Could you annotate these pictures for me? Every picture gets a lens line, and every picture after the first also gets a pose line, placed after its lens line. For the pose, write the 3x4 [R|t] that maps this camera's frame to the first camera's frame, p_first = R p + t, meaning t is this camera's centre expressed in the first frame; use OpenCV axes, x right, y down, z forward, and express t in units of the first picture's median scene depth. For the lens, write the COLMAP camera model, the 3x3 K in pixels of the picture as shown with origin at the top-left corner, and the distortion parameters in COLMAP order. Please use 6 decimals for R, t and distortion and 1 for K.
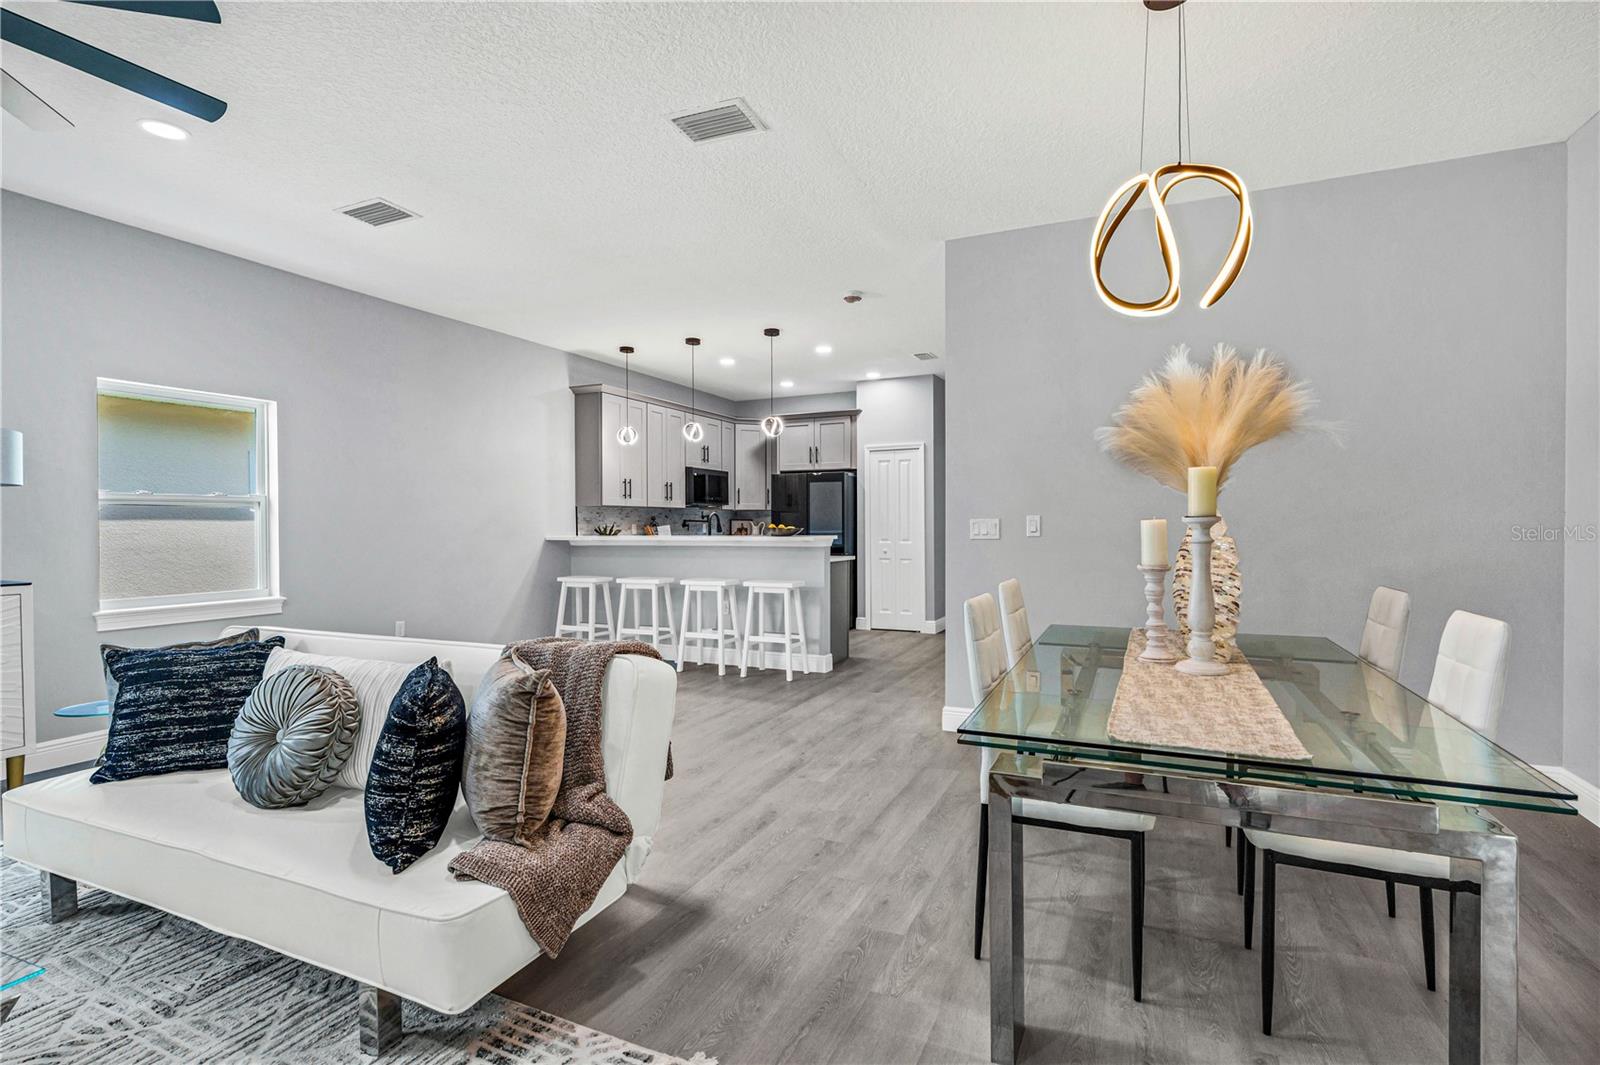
lens RADIAL K [[752.8, 0, 802.3], [0, 752.8, 532.0], [0, 0, 1]] dist [-0.020102, 0.010611]
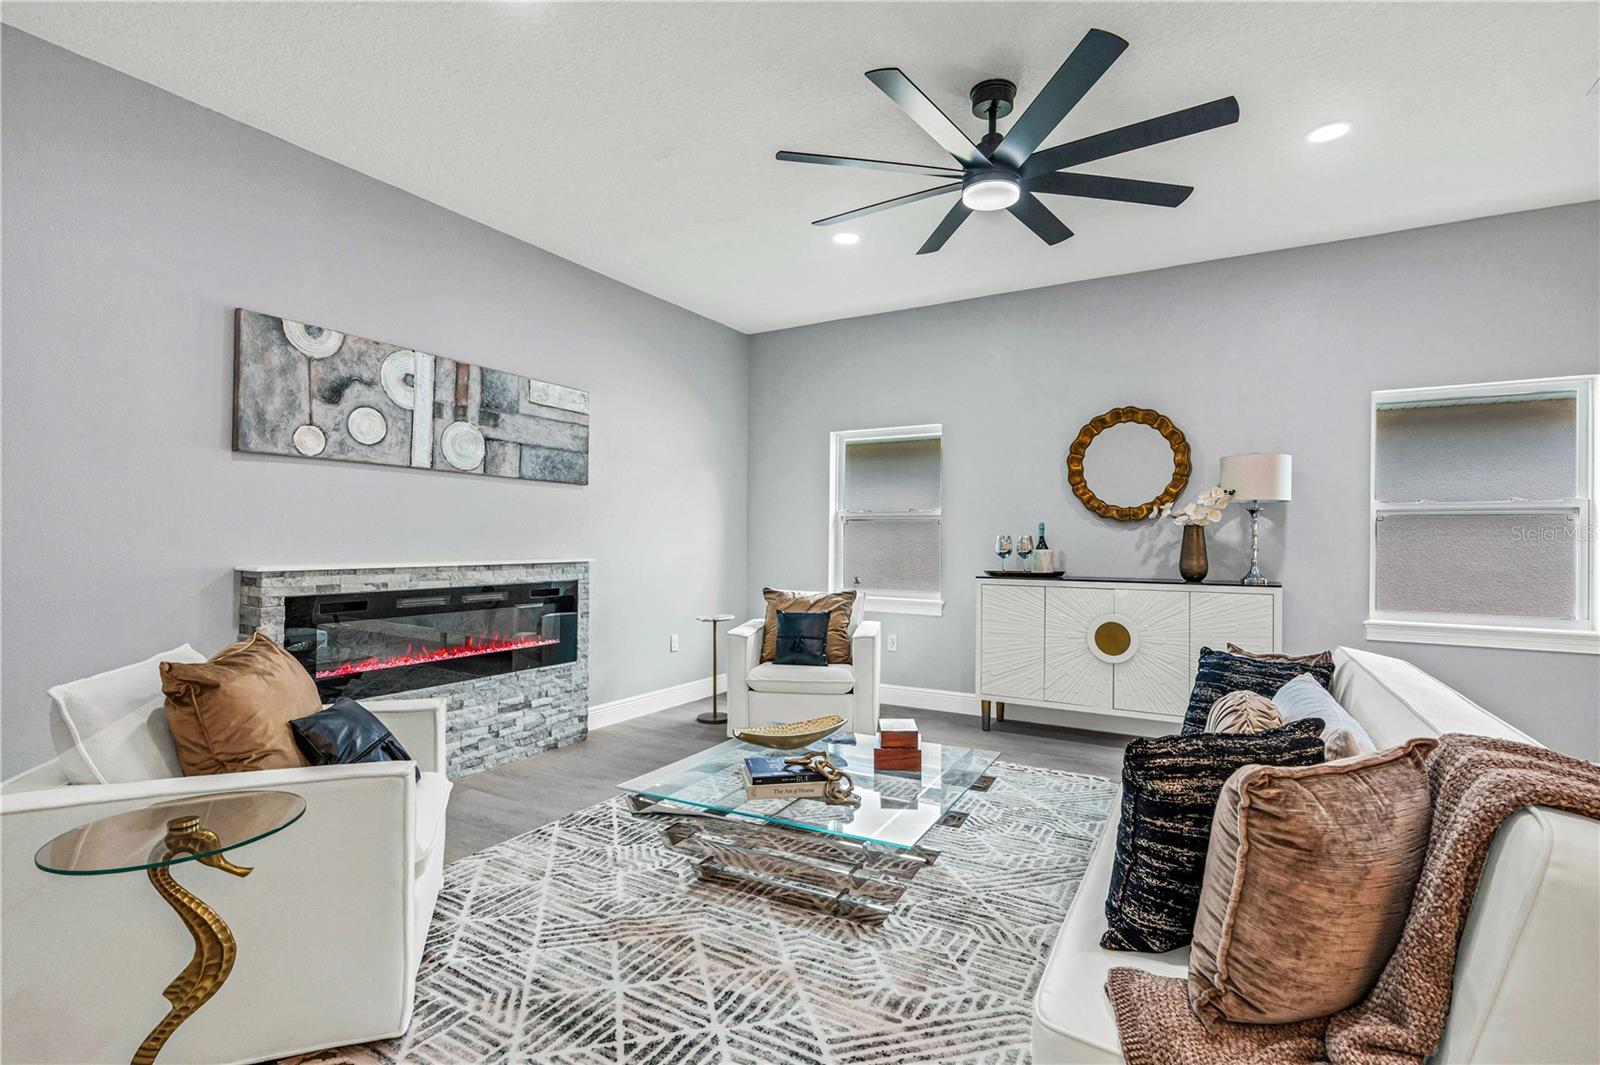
lens RADIAL K [[752.8, 0, 802.3], [0, 752.8, 532.0], [0, 0, 1]] dist [-0.020102, 0.010611]
pose [[-0.074946, 0.000701, -0.997187, 0.094203], [-0.022555, 0.999743, 0.002398, 0.001159], [0.996932, 0.022671, -0.074911, 0.224724]]
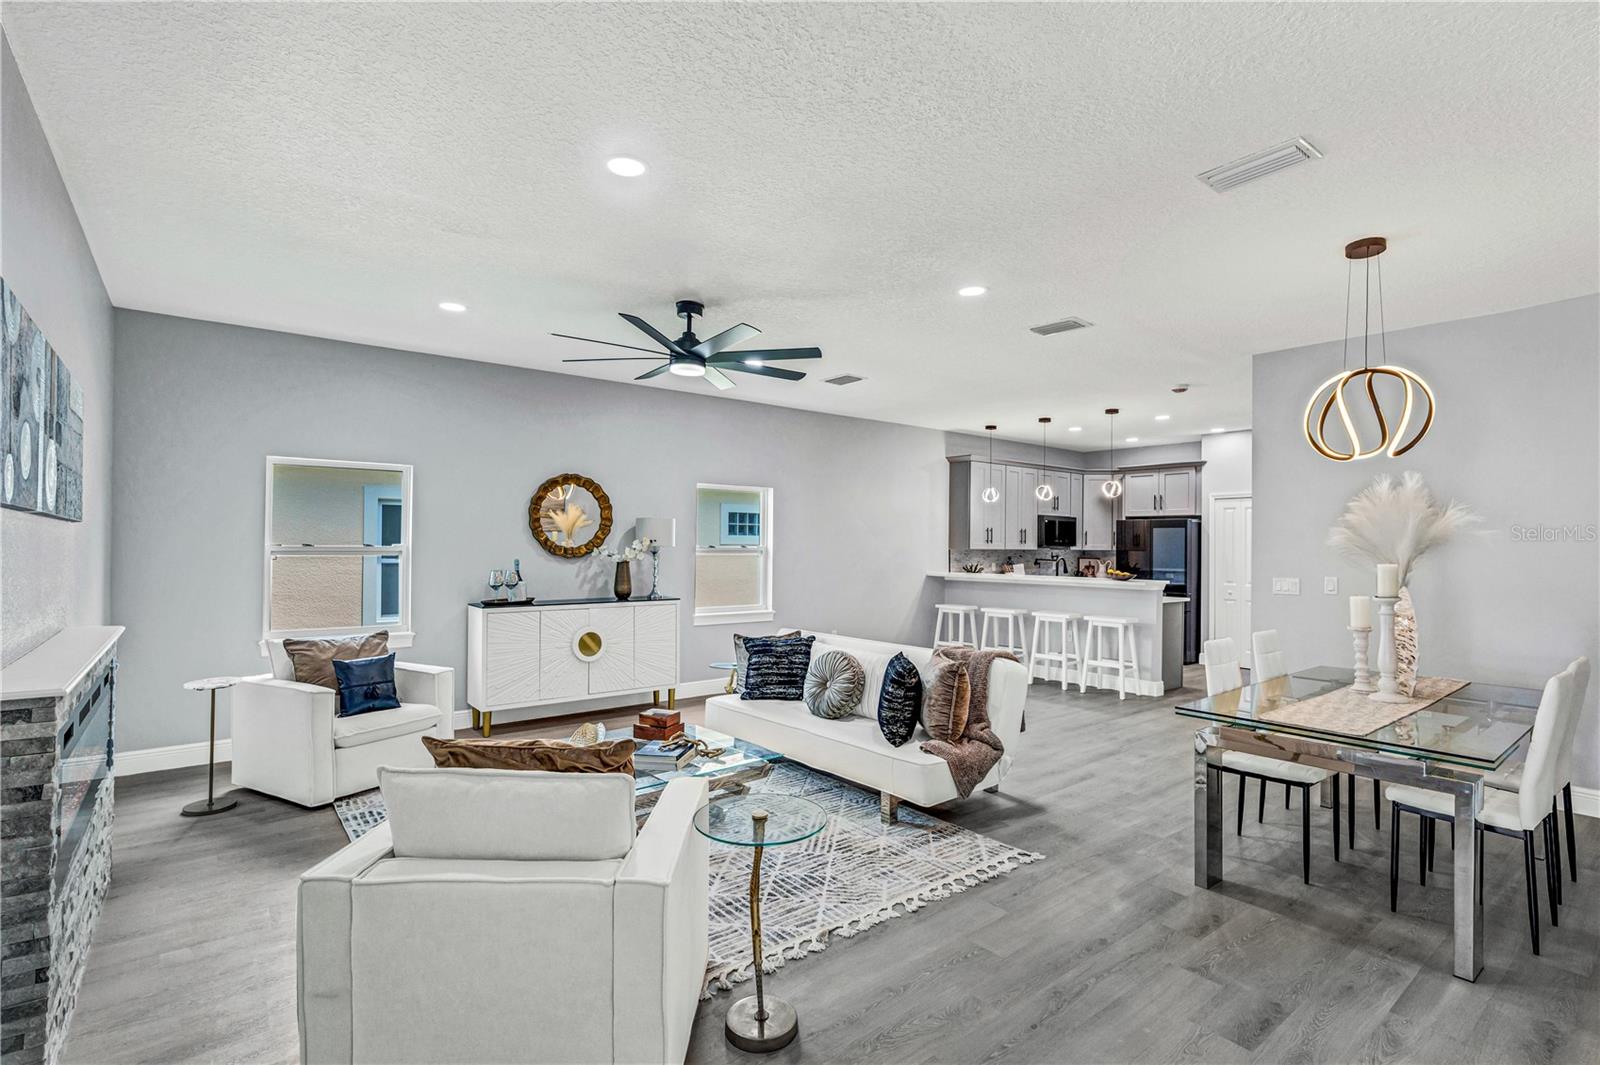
lens RADIAL K [[750.5, 0, 795.8], [0, 750.5, 537.8], [0, 0, 1]] dist [-0.021044, 0.000029]
pose [[0.892541, 0.009994, -0.450855, 0.051242], [-0.019274, 0.999686, -0.015996, -0.033646], [0.450554, 0.022966, 0.892454, -0.313739]]
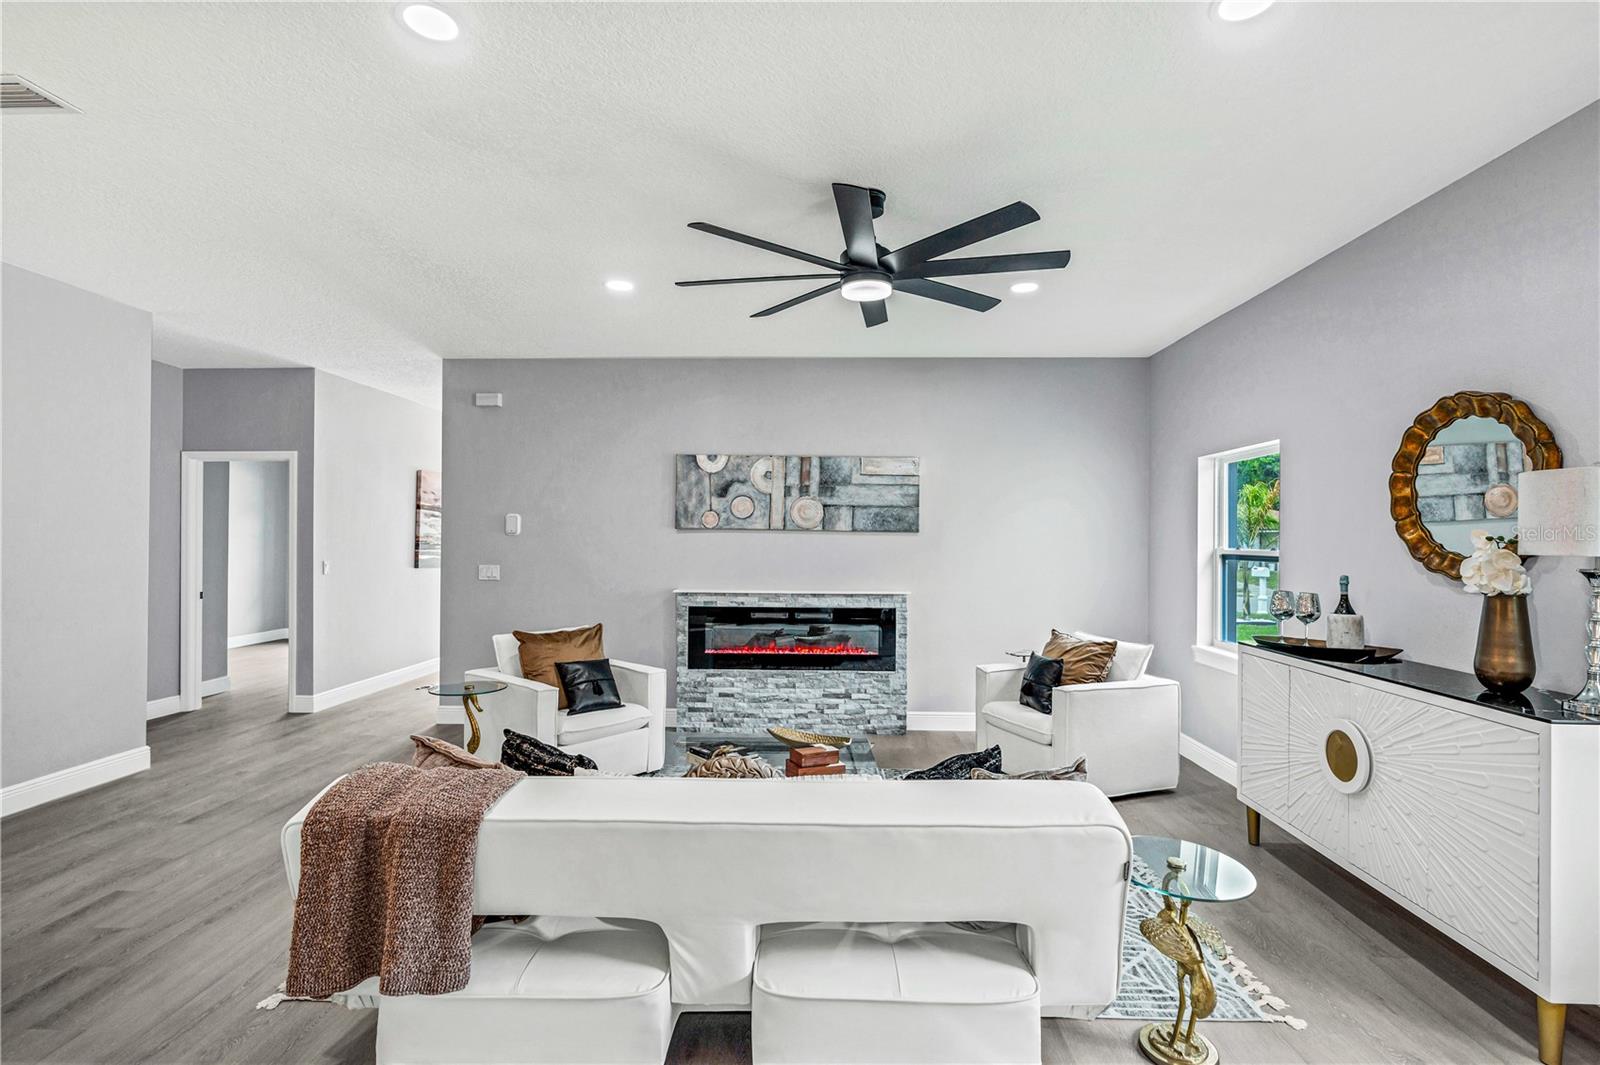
lens RADIAL K [[752.8, 0, 802.3], [0, 752.8, 532.0], [0, 0, 1]] dist [-0.020102, 0.010611]
pose [[-0.915269, 0.002270, -0.402837, -0.140472], [-0.002108, 0.999943, 0.010424, -0.051190], [0.402838, 0.010390, -0.915212, 0.778692]]
